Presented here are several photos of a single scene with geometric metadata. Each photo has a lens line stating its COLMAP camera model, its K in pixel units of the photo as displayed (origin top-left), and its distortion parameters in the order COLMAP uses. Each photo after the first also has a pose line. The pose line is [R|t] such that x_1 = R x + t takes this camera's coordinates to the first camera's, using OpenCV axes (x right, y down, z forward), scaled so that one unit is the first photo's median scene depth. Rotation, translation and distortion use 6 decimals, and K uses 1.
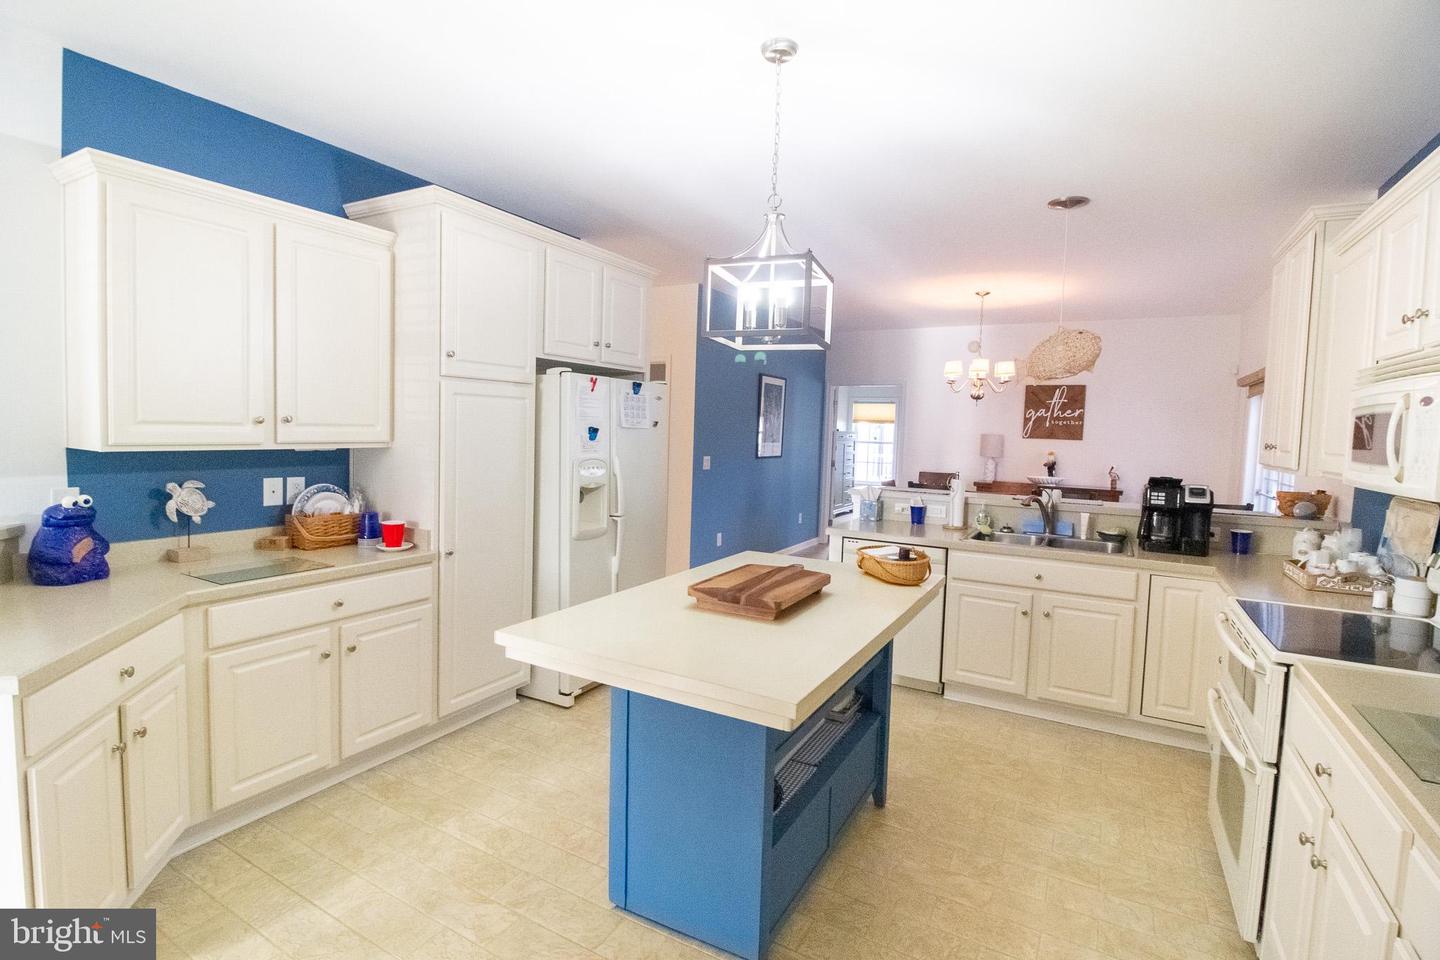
lens RADIAL K [[685.9, 0, 718.3], [0, 685.9, 461.6], [0, 0, 1]] dist [-0.009472, -0.001135]
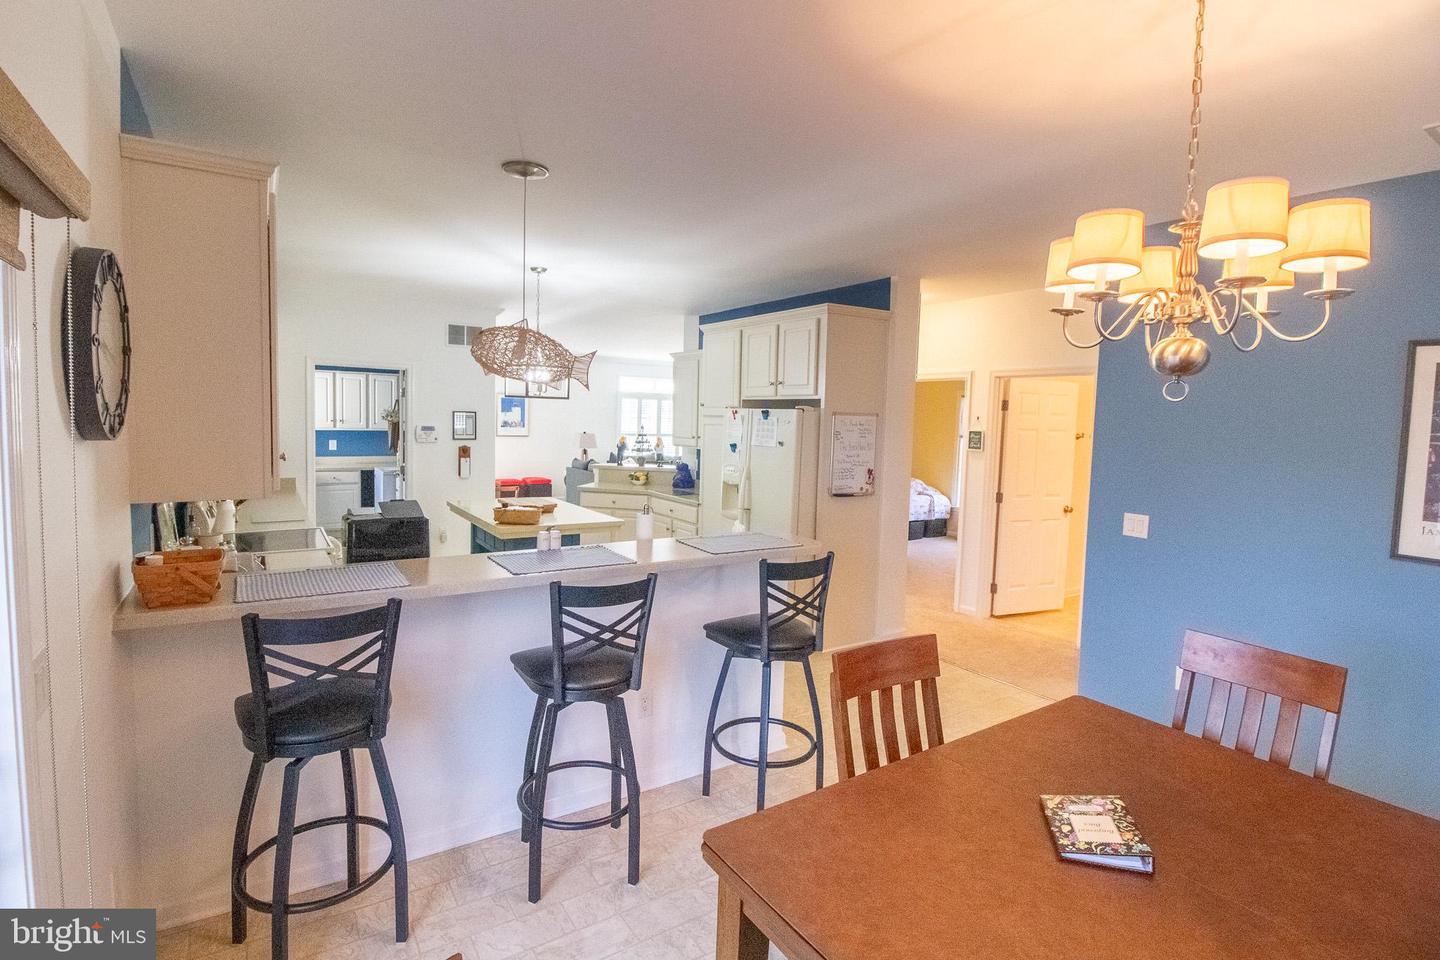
lens RADIAL K [[685.9, 0, 718.3], [0, 685.9, 461.6], [0, 0, 1]] dist [-0.009472, -0.001135]
pose [[-0.441377, 0.015284, -0.897191, 1.168679], [-0.089704, 0.994095, 0.061065, -0.098869], [0.892827, 0.107435, -0.437400, 1.629551]]
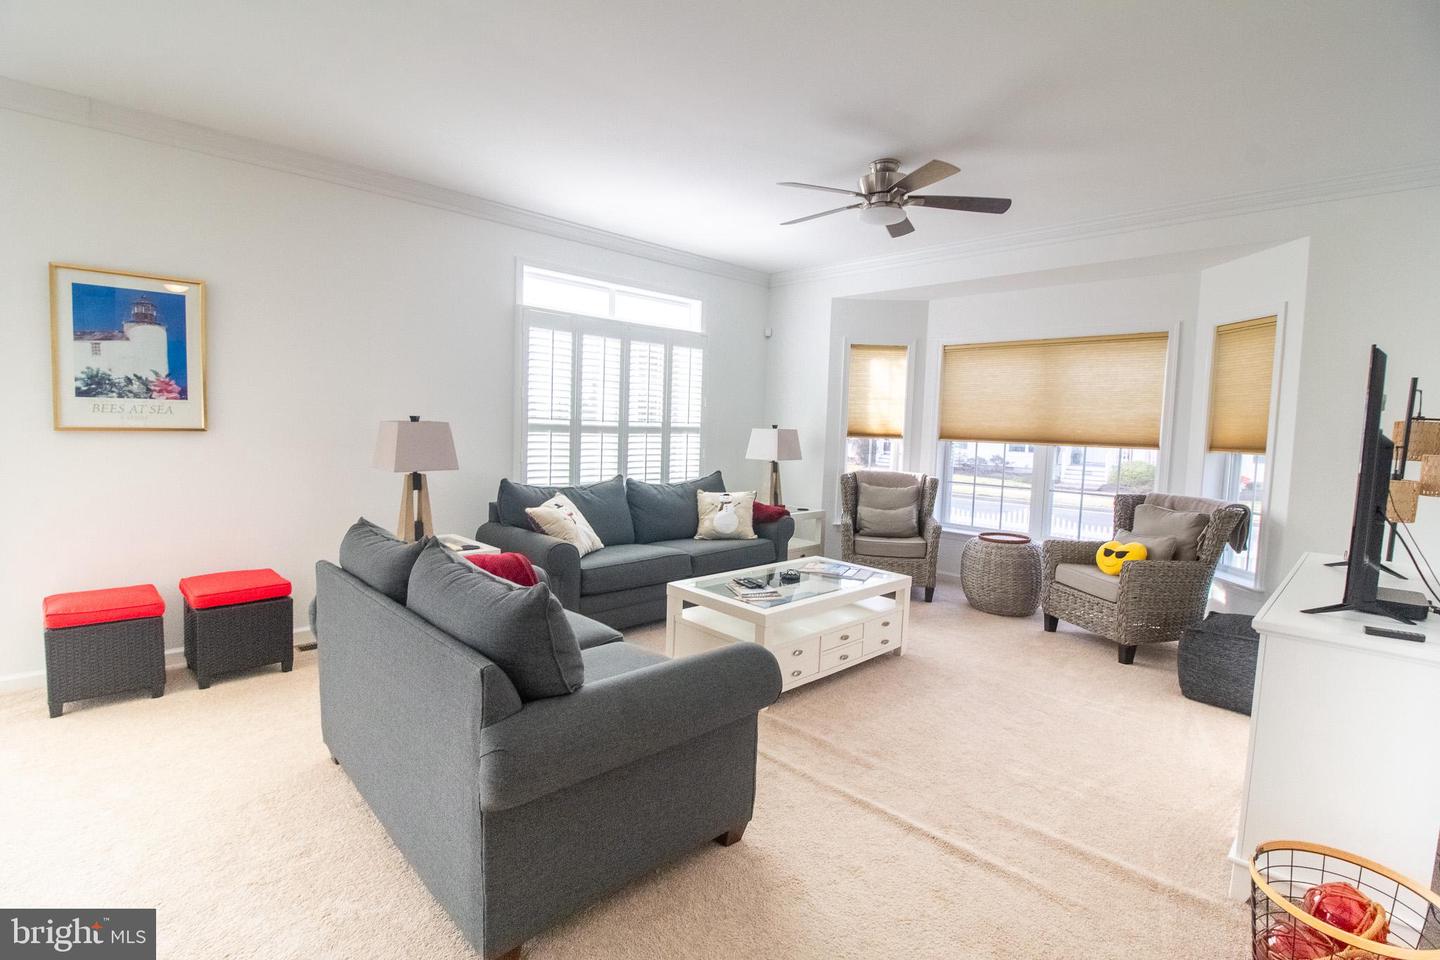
lens RADIAL K [[666.4, 0, 720.0], [0, 666.4, 480.0], [0, 0, 1]] dist [-0.002875, -0.000300]
pose [[-0.265365, 0.042595, -0.963207, -0.813091], [-0.090101, 0.993556, 0.068760, 0.010229], [0.959929, 0.105032, -0.259817, 0.196917]]
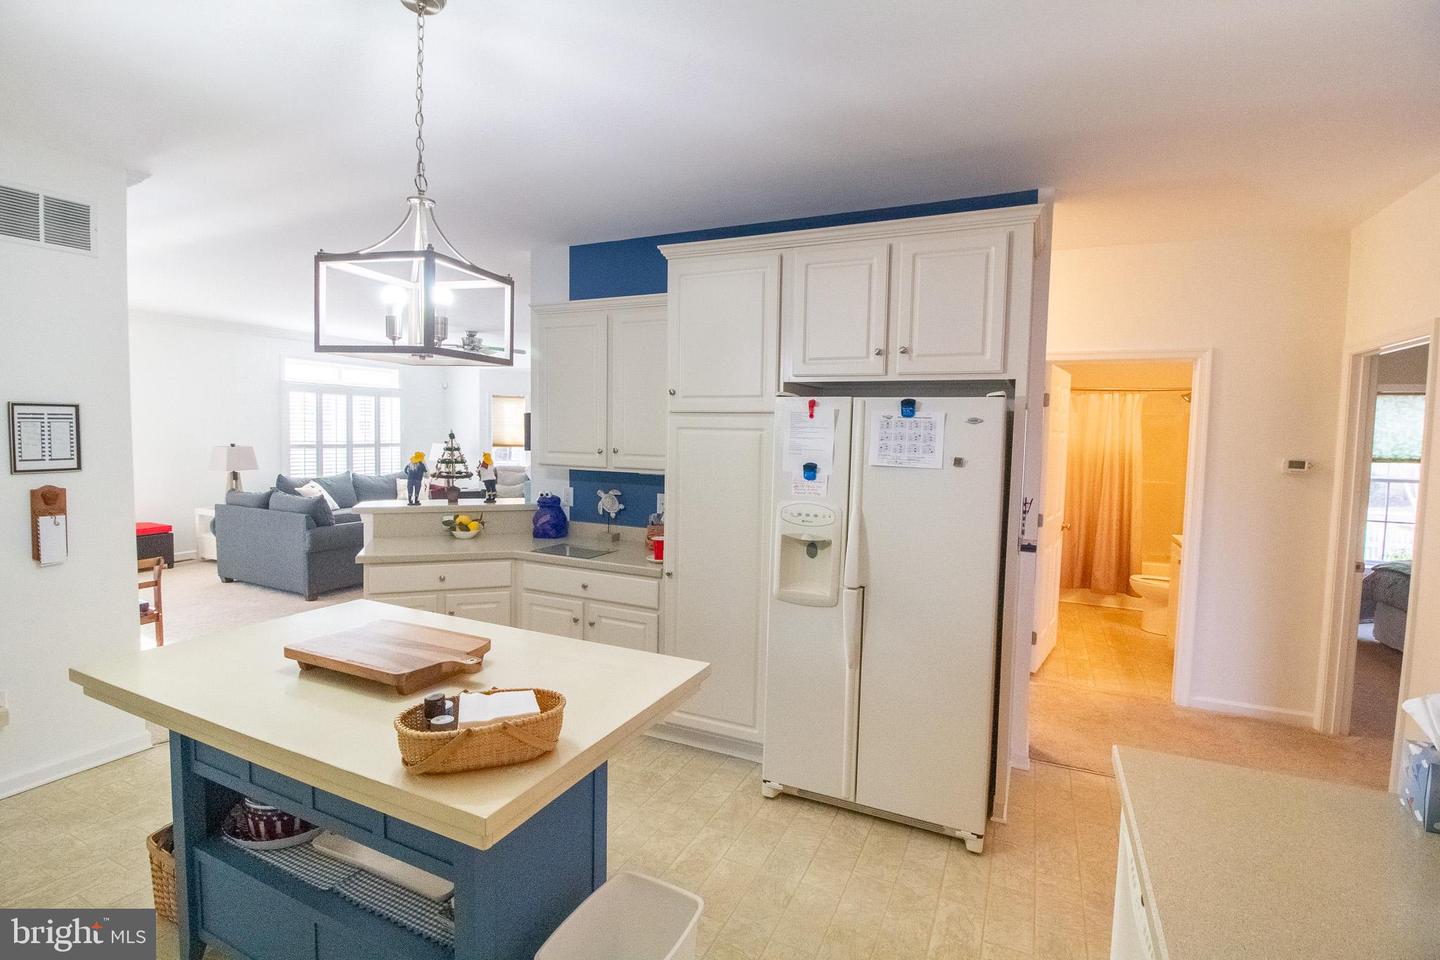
lens RADIAL K [[674.2, 0, 718.3], [0, 674.2, 470.5], [0, 0, 1]] dist [-0.004657, -0.000983]
pose [[0.077396, 0.031142, -0.996514, 0.577552], [-0.070758, 0.997163, 0.025667, -0.054470], [0.994486, 0.068524, 0.079380, 0.837950]]
